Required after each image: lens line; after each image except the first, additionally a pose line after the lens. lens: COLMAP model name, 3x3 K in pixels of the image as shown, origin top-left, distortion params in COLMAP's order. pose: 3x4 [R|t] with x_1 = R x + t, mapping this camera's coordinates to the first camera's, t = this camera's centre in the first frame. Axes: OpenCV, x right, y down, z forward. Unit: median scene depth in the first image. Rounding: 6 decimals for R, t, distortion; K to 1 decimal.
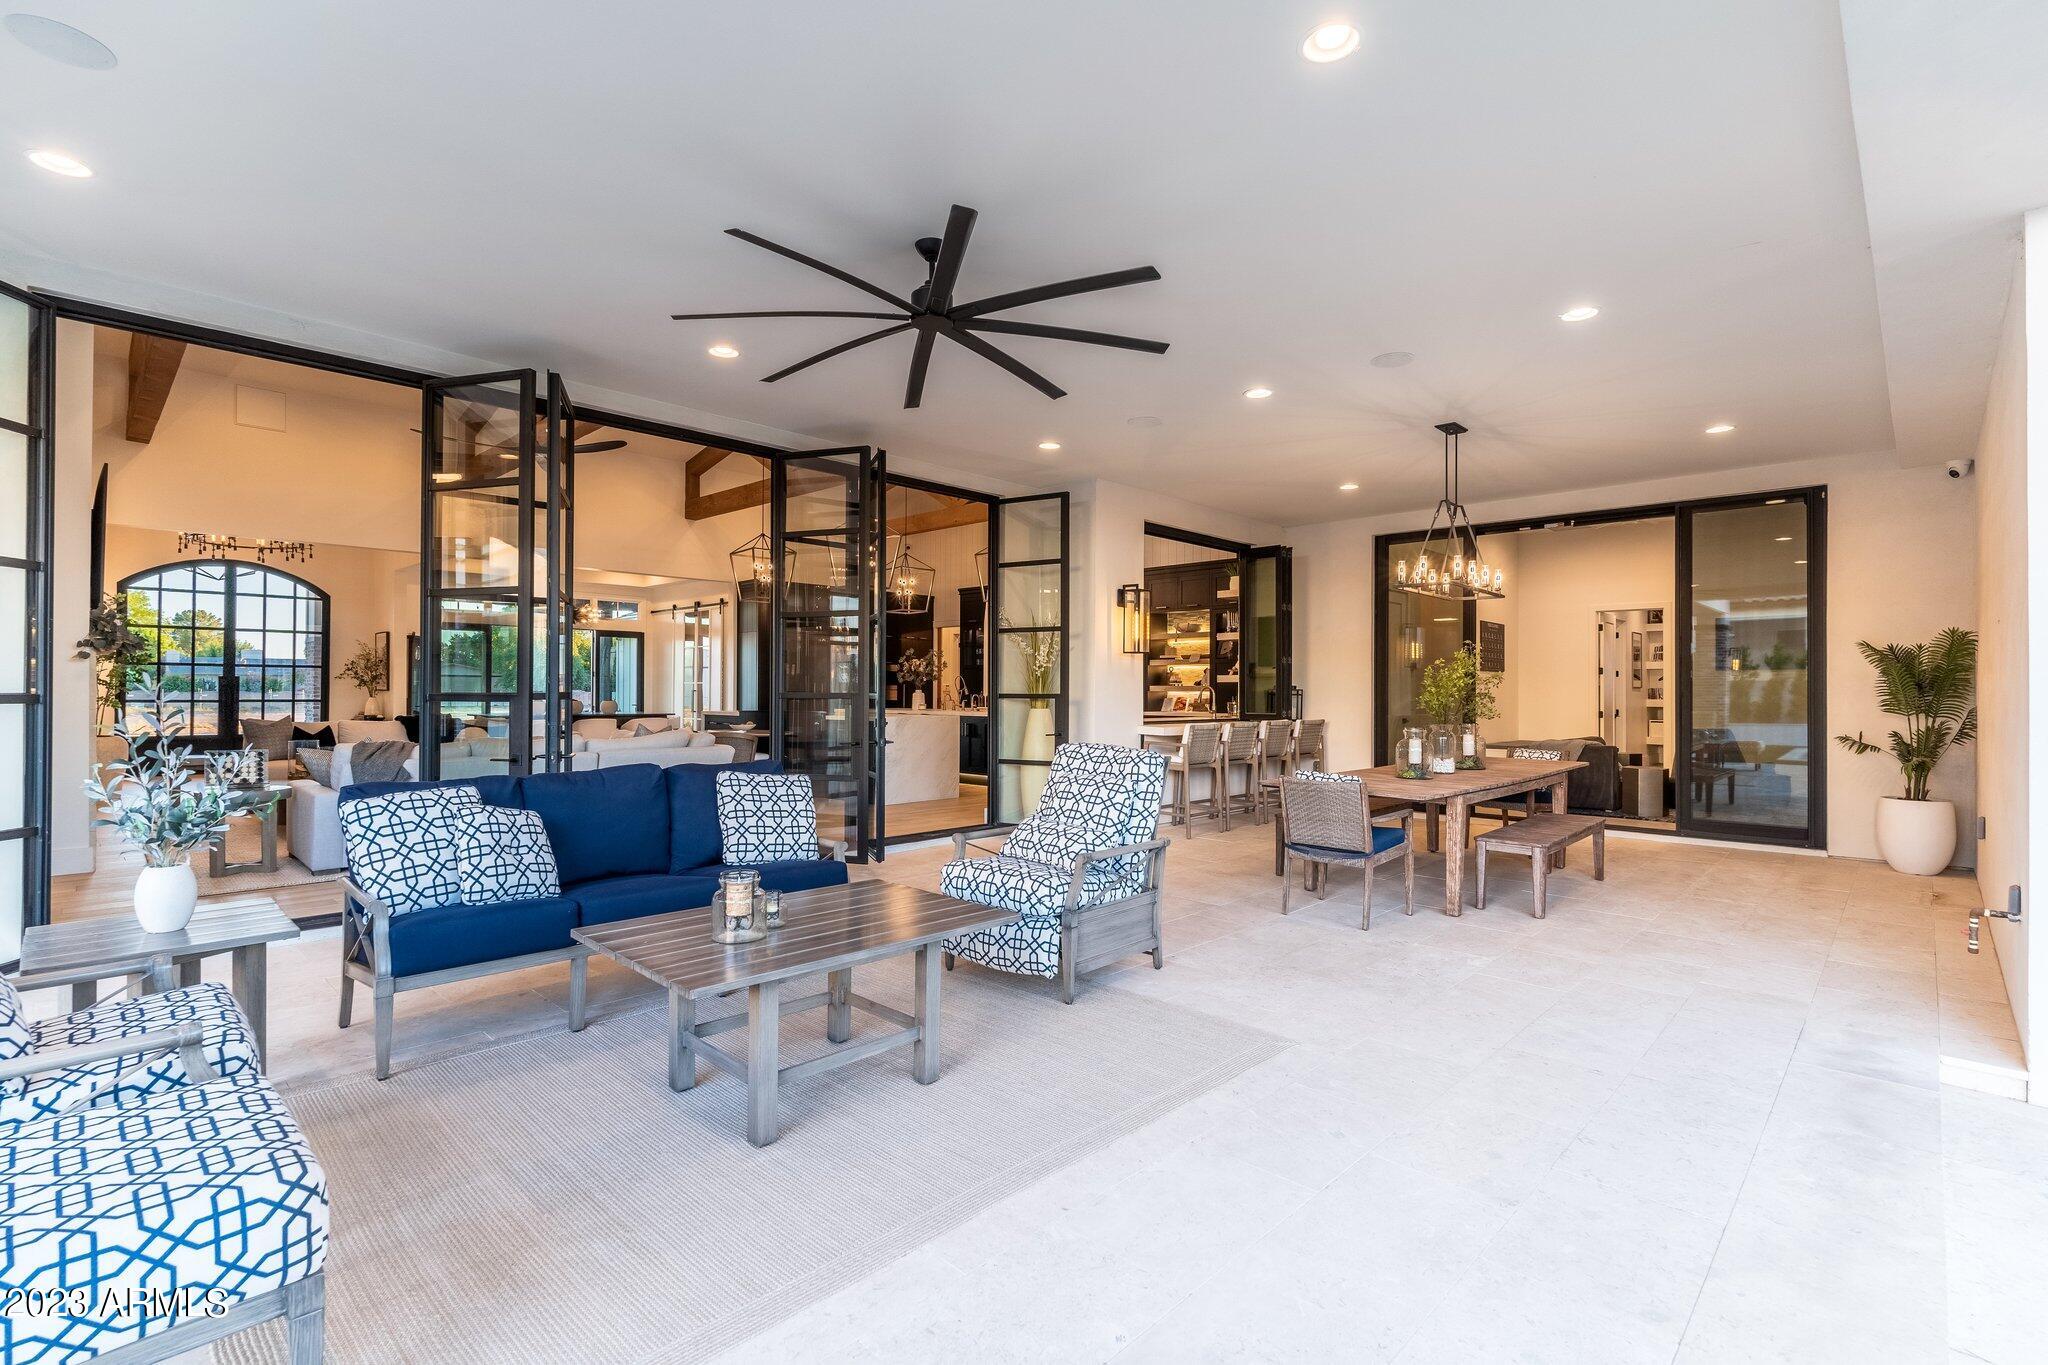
lens RADIAL K [[926.8, 0, 1004.2], [0, 926.8, 683.3], [0, 0, 1]] dist [-0.005254, -0.000462]
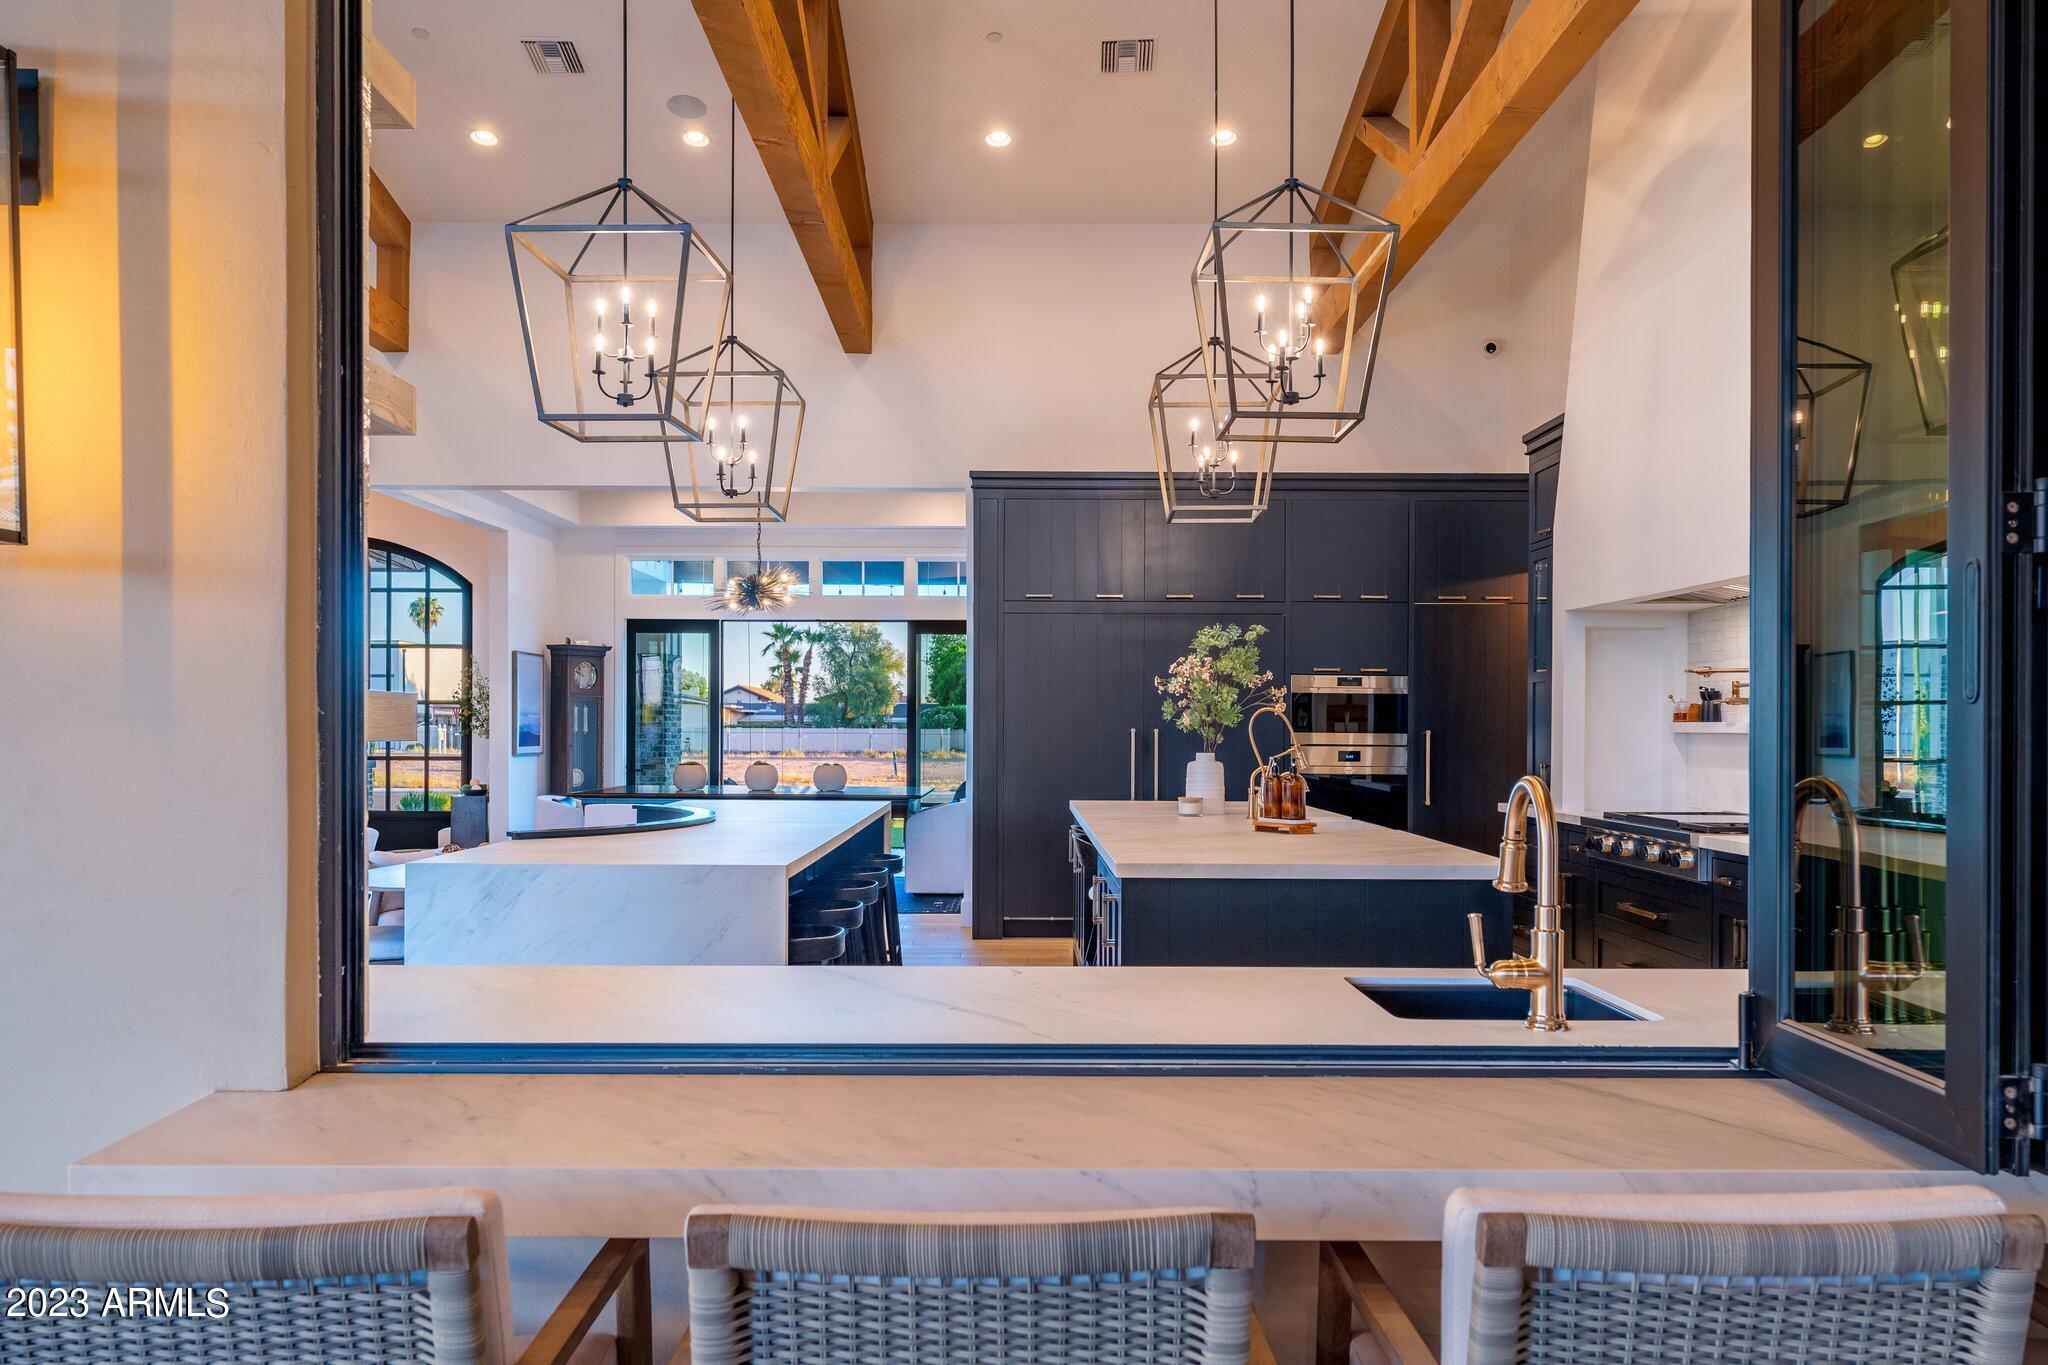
lens RADIAL K [[1543.9, 0, 1016.7], [0, 1543.9, 733.3], [0, 0, 1]] dist [0.002405, -0.000042]
pose [[0.705531, 0.000708, -0.708679, 0.462912], [0.004115, 0.999979, 0.005096, -0.005214], [0.708667, -0.006512, 0.705513, 1.131529]]
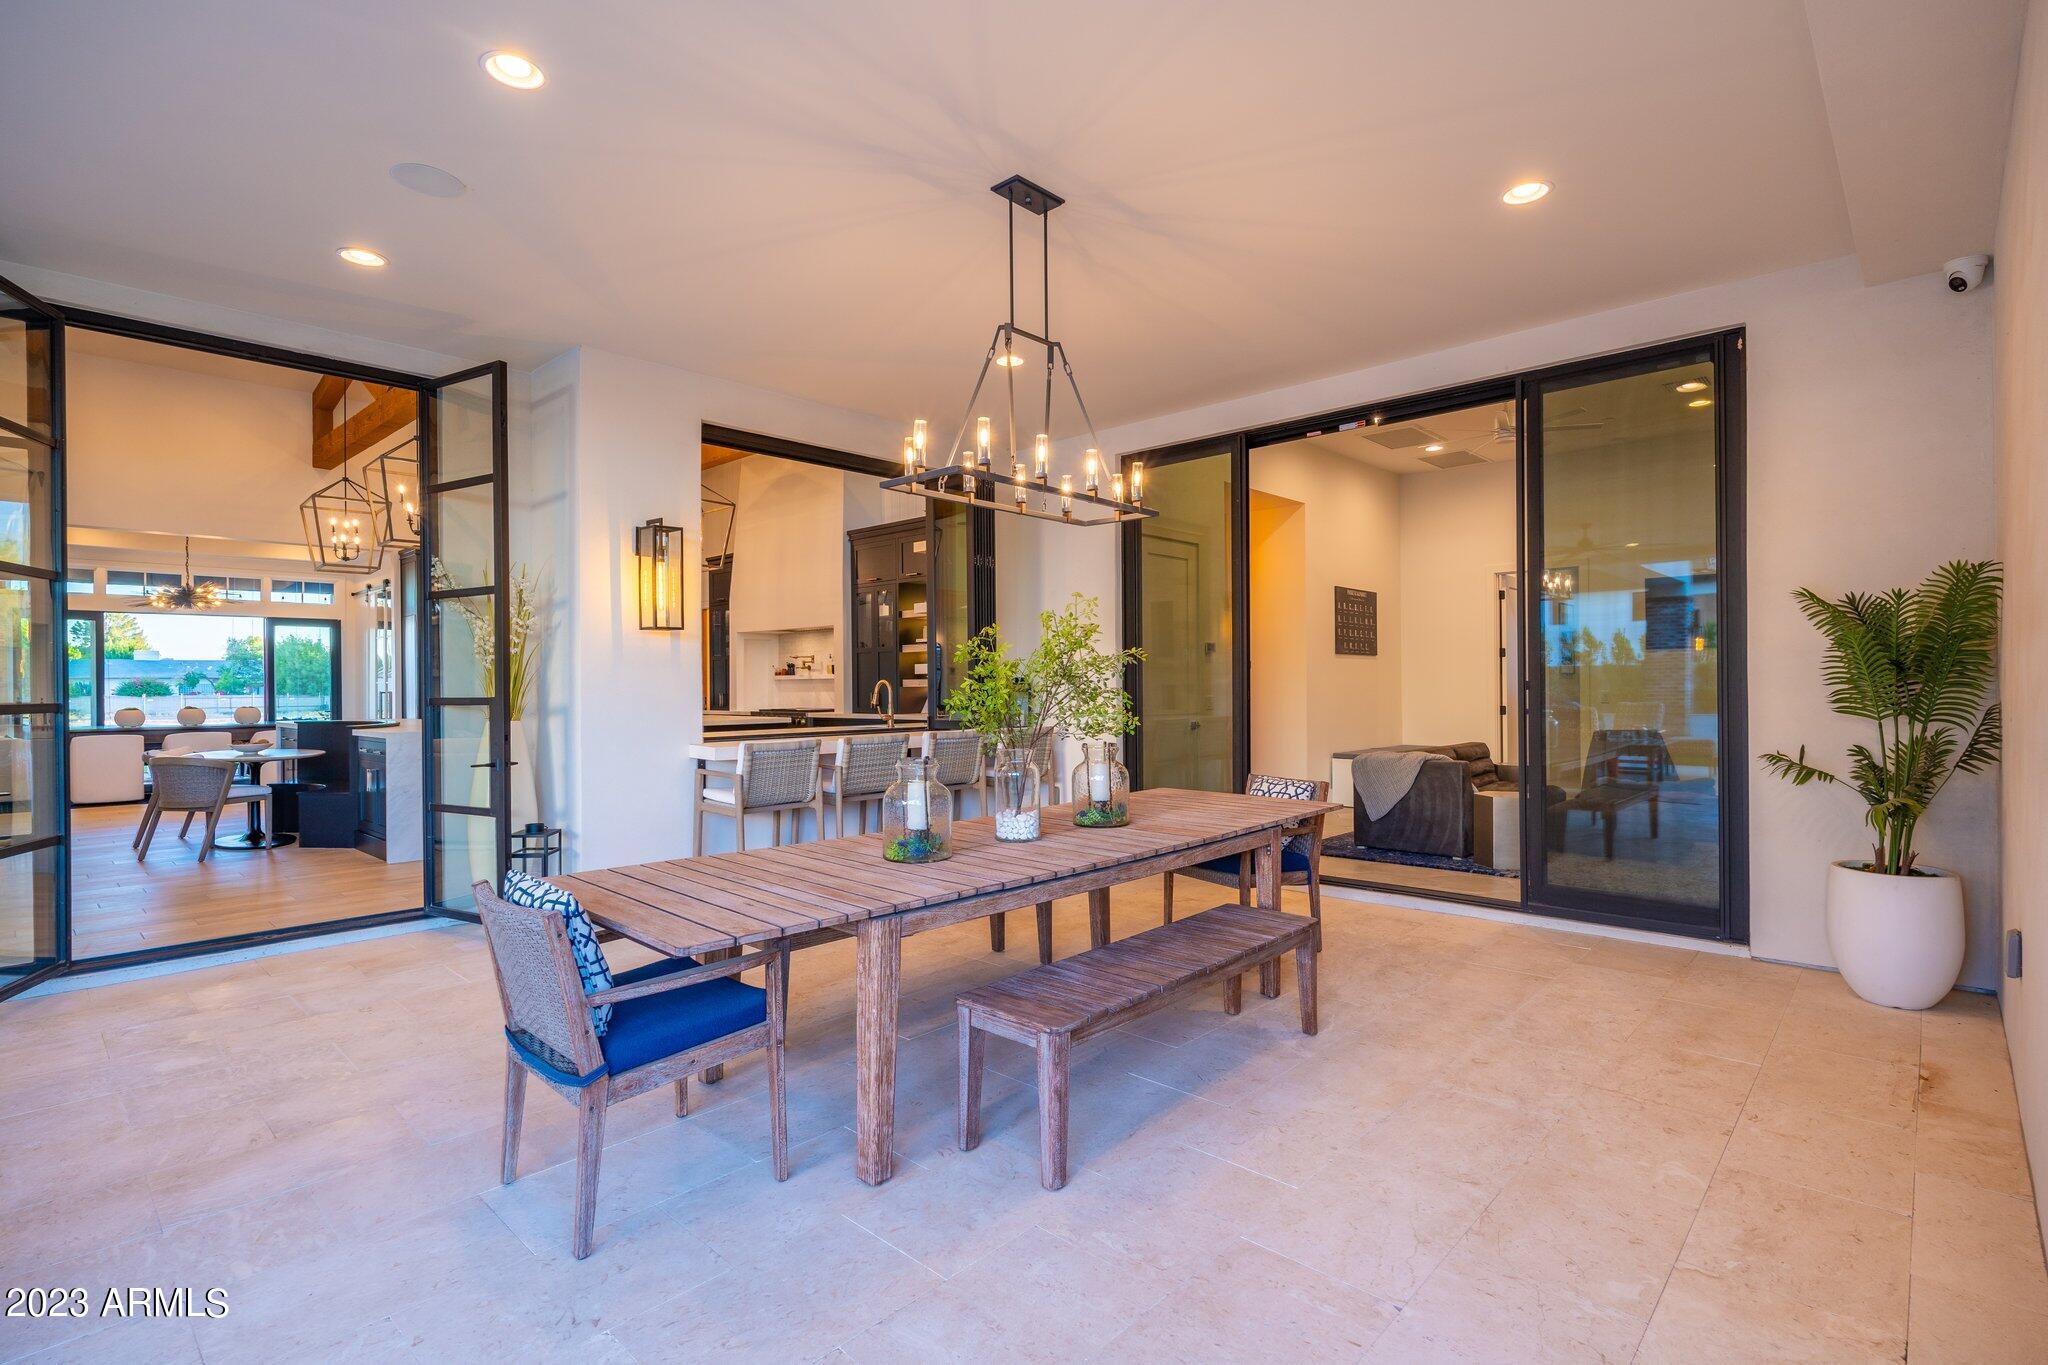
lens RADIAL K [[959.6, 0, 1018.0], [0, 959.6, 682.6], [0, 0, 1]] dist [-0.001190, -0.000243]
pose [[0.999757, -0.013103, 0.017726, 0.442783], [0.012980, 0.999891, 0.007023, 0.002131], [-0.017816, -0.006791, 0.999818, 0.422531]]
